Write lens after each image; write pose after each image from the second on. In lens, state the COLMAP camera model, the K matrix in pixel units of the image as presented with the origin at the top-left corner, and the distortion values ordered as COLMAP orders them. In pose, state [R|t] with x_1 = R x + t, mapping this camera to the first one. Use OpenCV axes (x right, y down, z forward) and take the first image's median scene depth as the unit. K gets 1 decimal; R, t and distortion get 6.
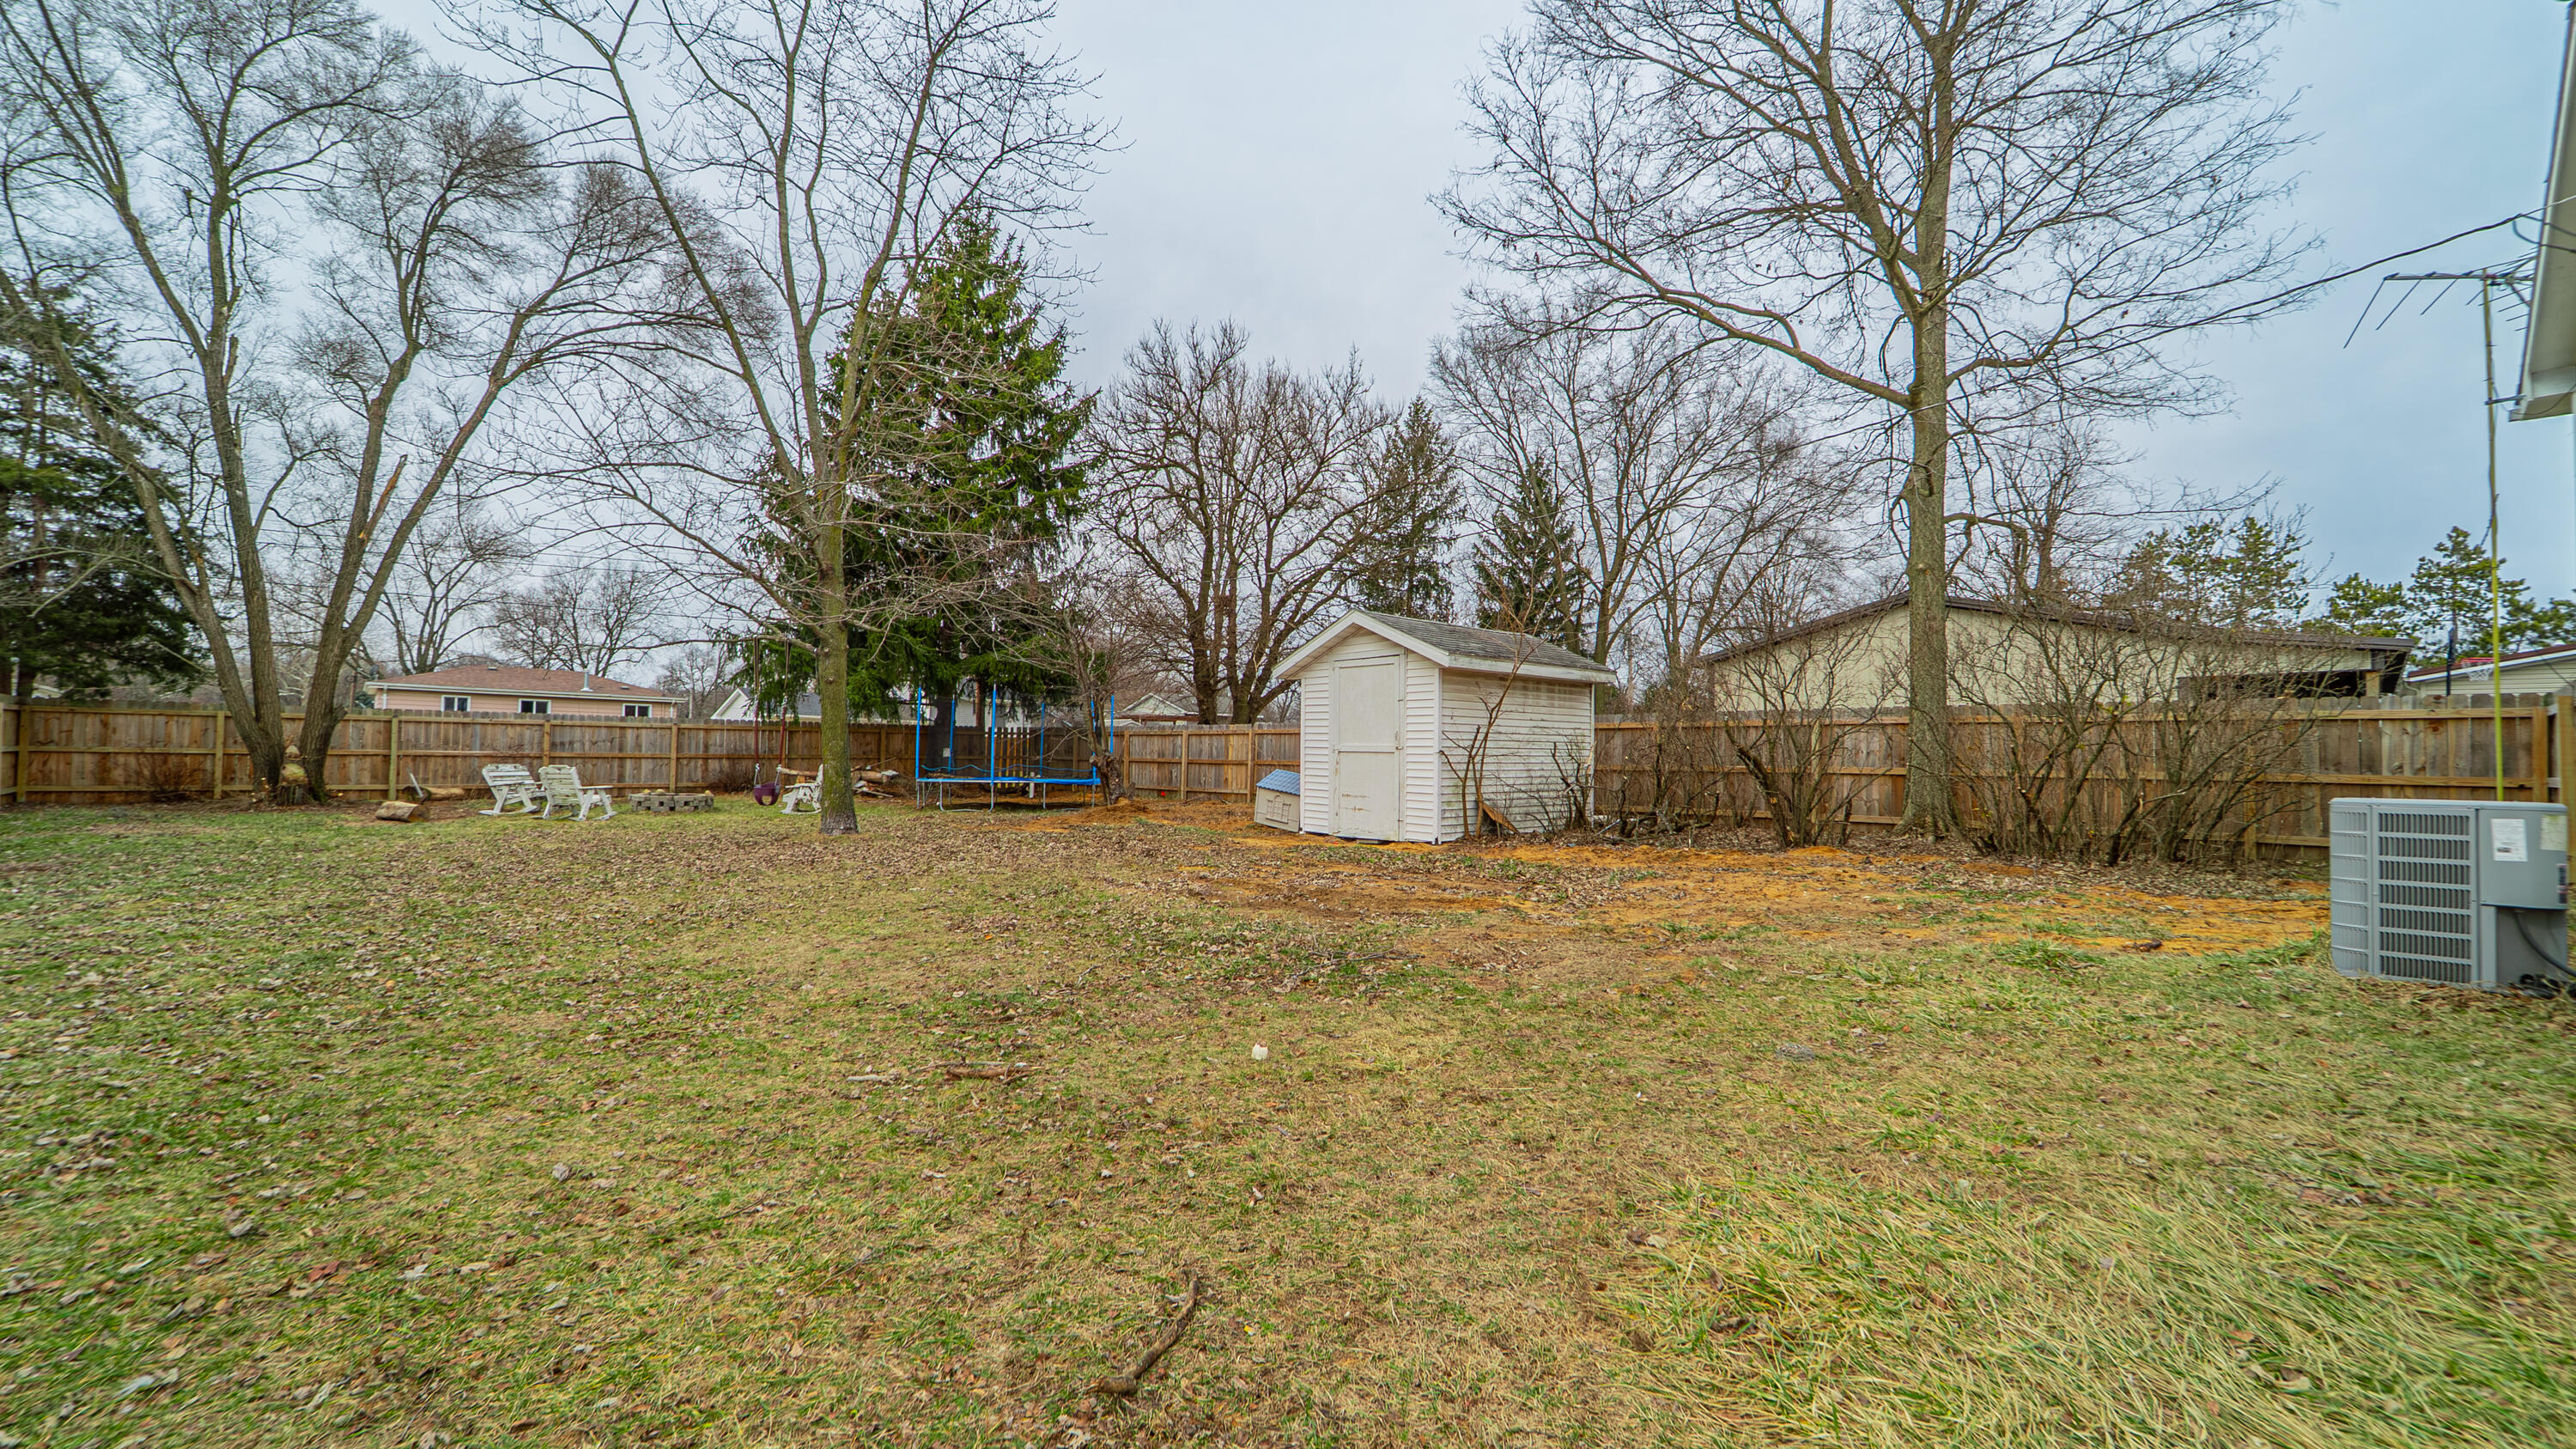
lens RADIAL K [[1040.9, 0, 1288.0], [0, 1040.9, 724.5], [0, 0, 1]] dist [-0.000365, 0.000022]
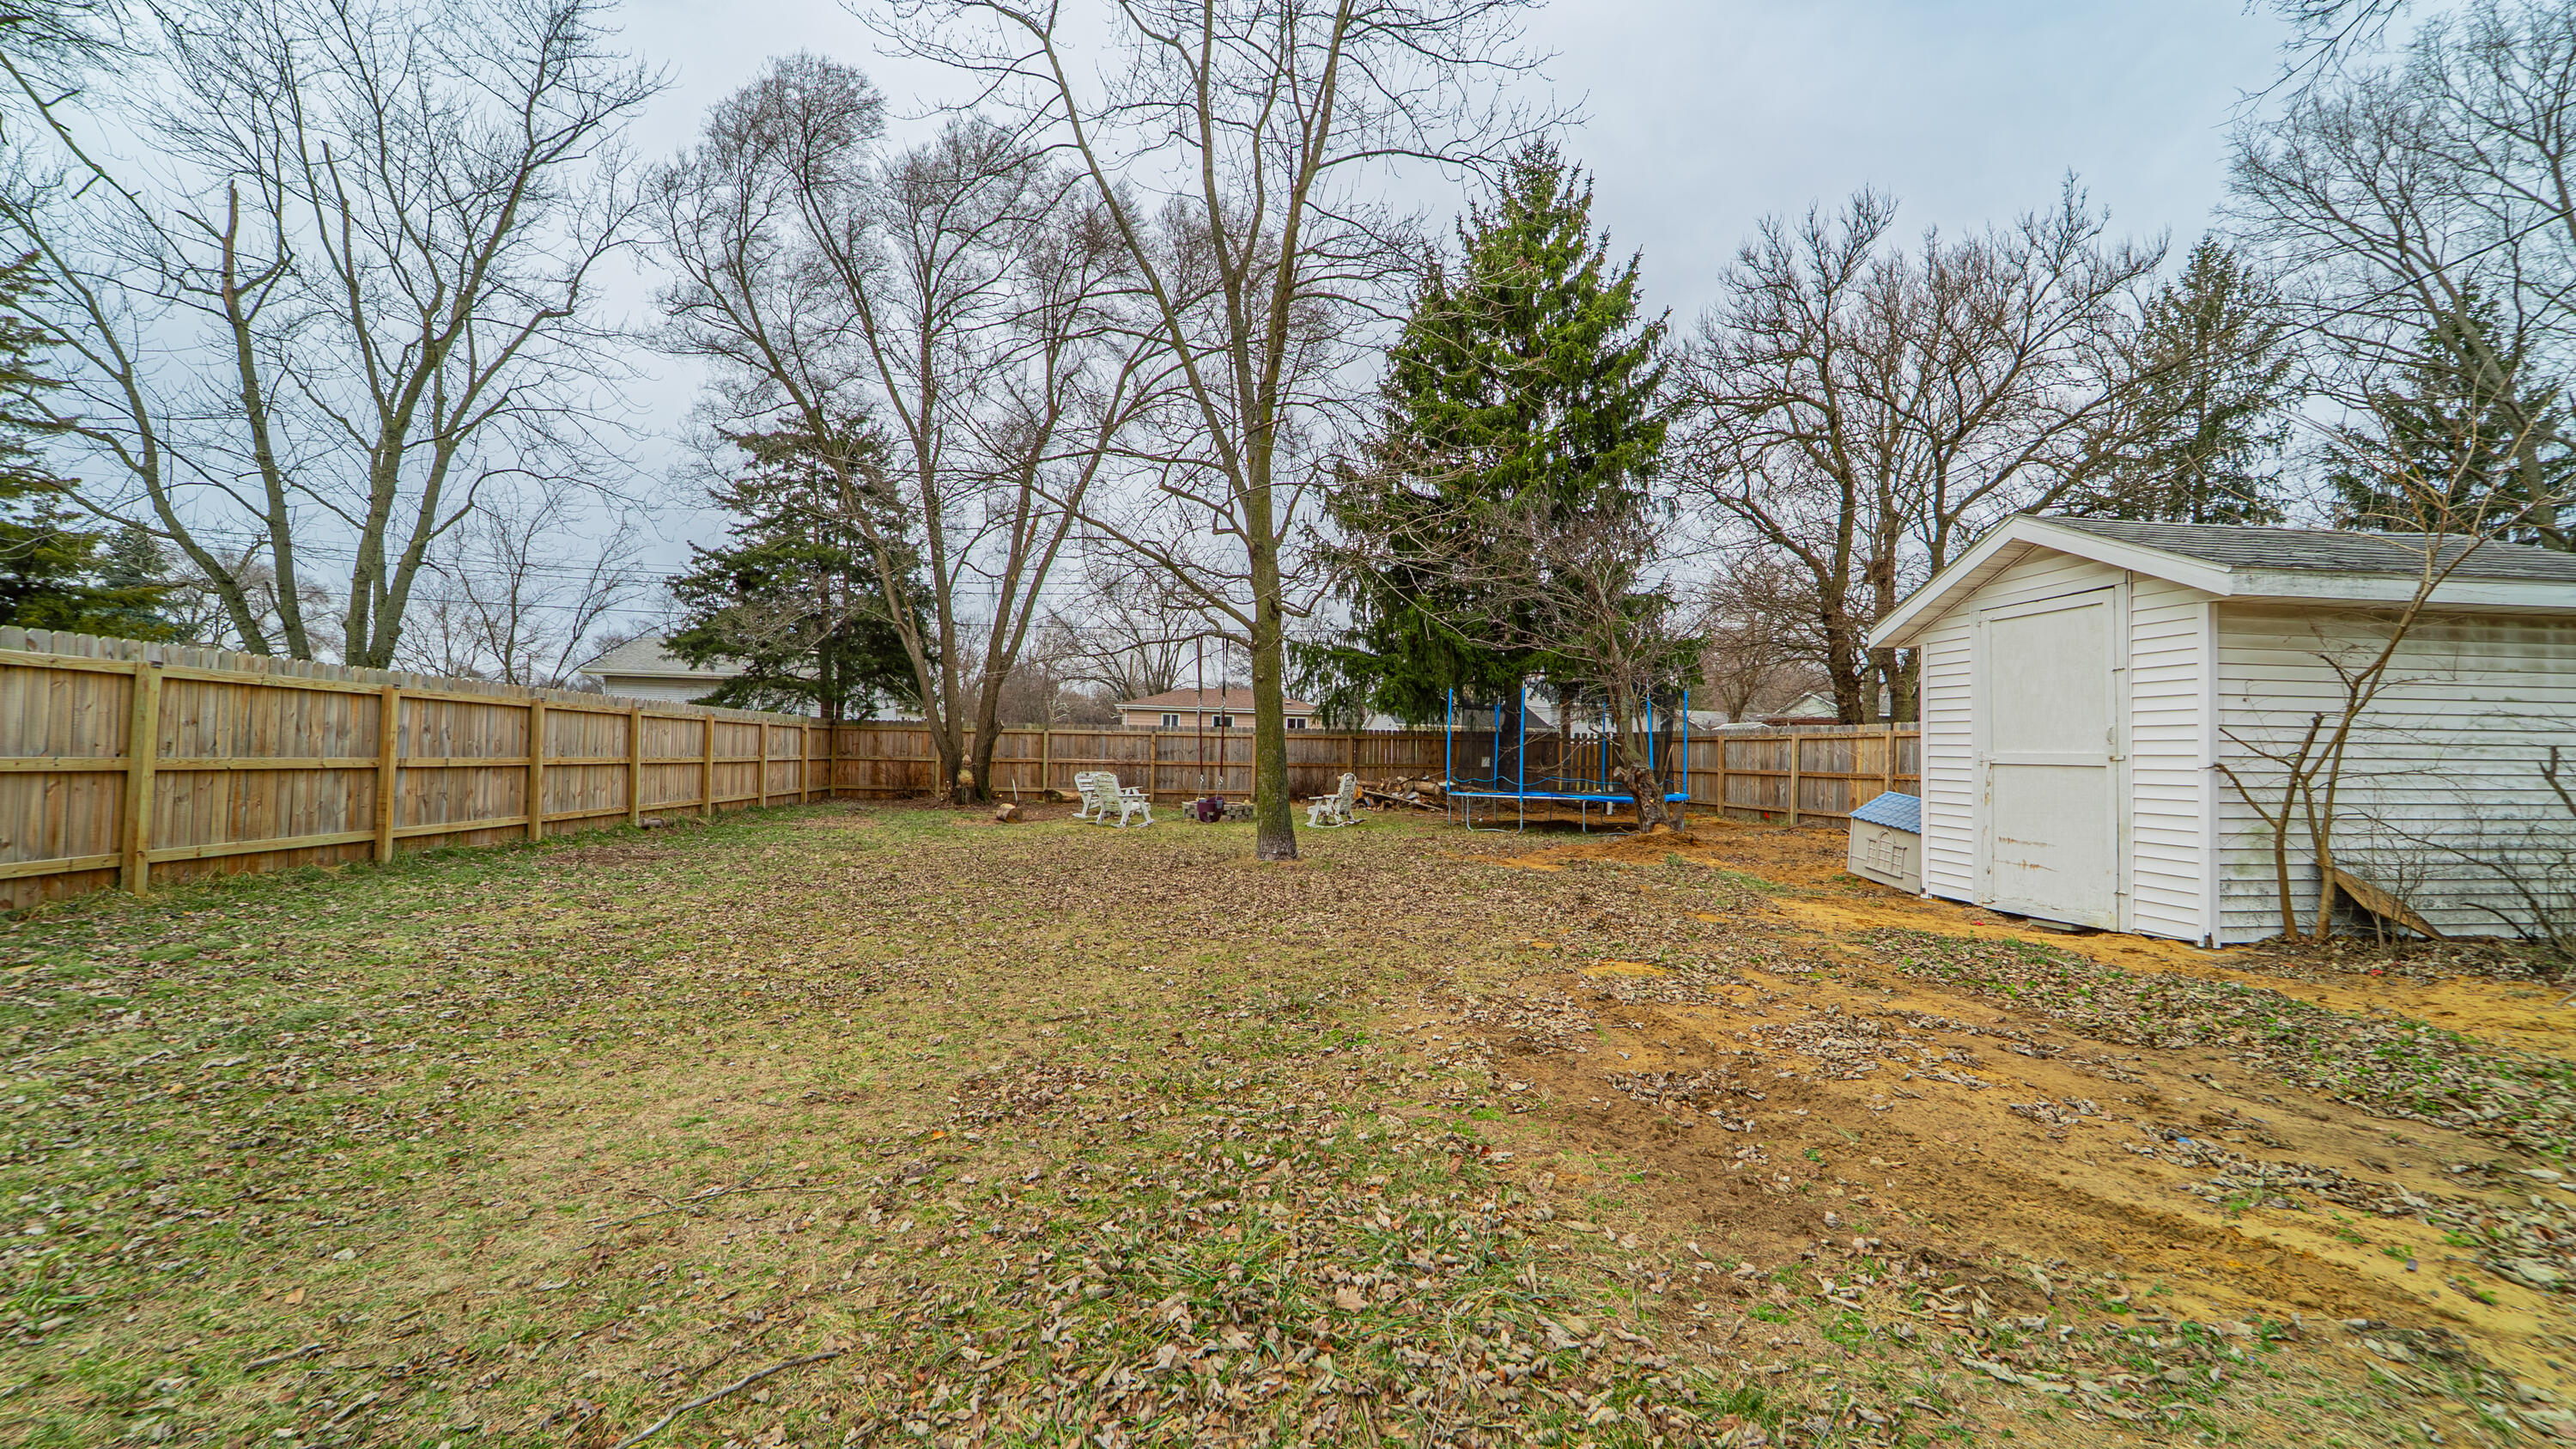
lens RADIAL K [[1046.2, 0, 1288.0], [0, 1046.2, 724.5], [0, 0, 1]] dist [0.002995, -0.000058]
pose [[0.818710, -0.016999, -0.573955, 0.030721], [0.012342, 0.999852, -0.012007, 0.002919], [0.574074, 0.002746, 0.818799, 0.140363]]
